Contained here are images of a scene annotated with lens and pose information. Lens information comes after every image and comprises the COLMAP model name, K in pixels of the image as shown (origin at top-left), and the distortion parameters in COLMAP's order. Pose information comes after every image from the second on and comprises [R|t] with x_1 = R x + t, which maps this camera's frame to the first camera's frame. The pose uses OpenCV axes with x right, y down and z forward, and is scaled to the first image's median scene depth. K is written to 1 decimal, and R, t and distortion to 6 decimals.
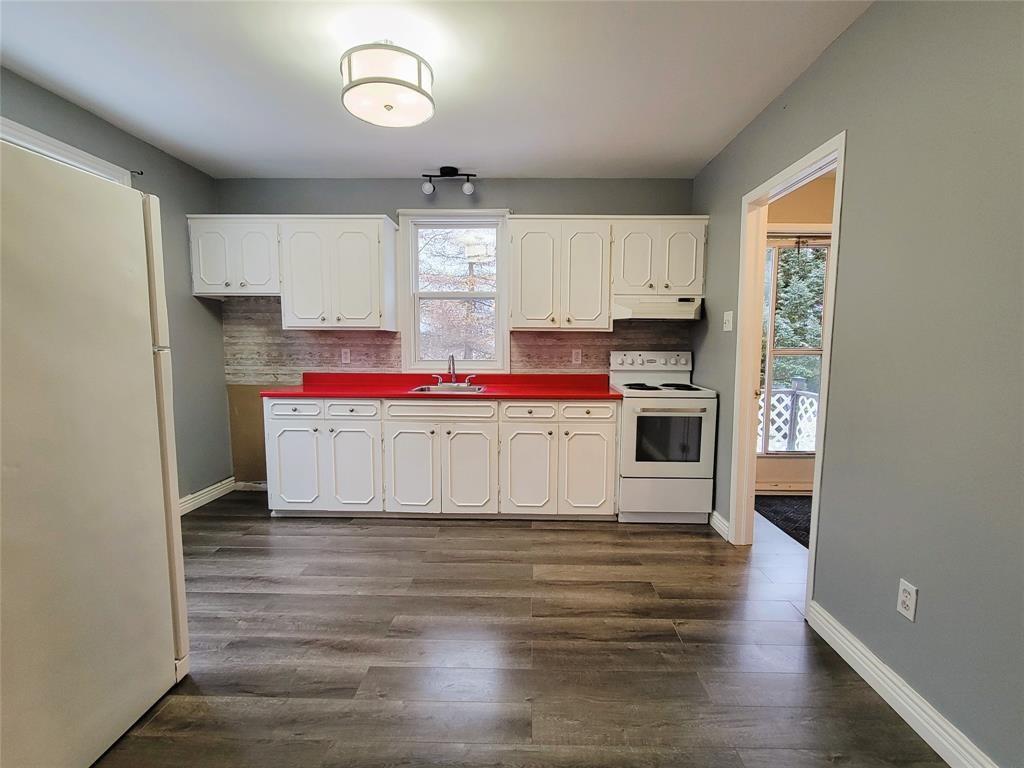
lens RADIAL K [[481.9, 0, 520.4], [0, 481.9, 391.8], [0, 0, 1]] dist [-0.000977, -0.000405]
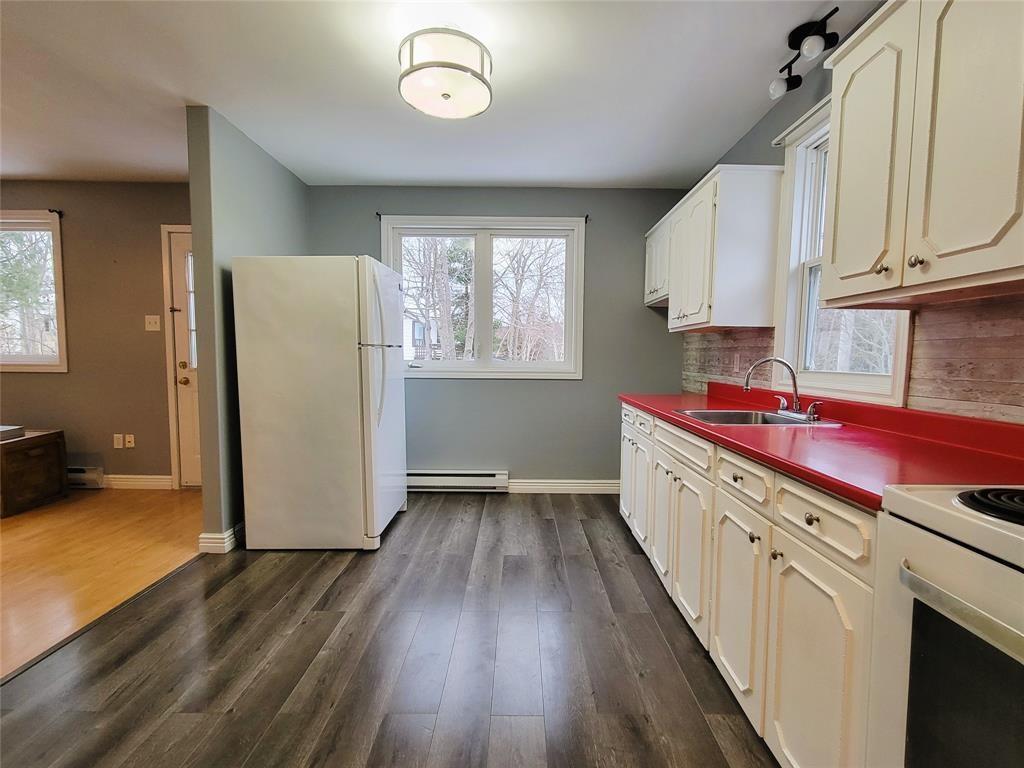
lens RADIAL K [[481.9, 0, 520.4], [0, 481.9, 391.8], [0, 0, 1]] dist [-0.000977, -0.000405]
pose [[0.021964, 0.070031, -0.997303, 0.460190], [-0.109190, 0.991744, 0.067236, -0.048571], [0.993778, 0.107418, 0.029430, 0.732575]]
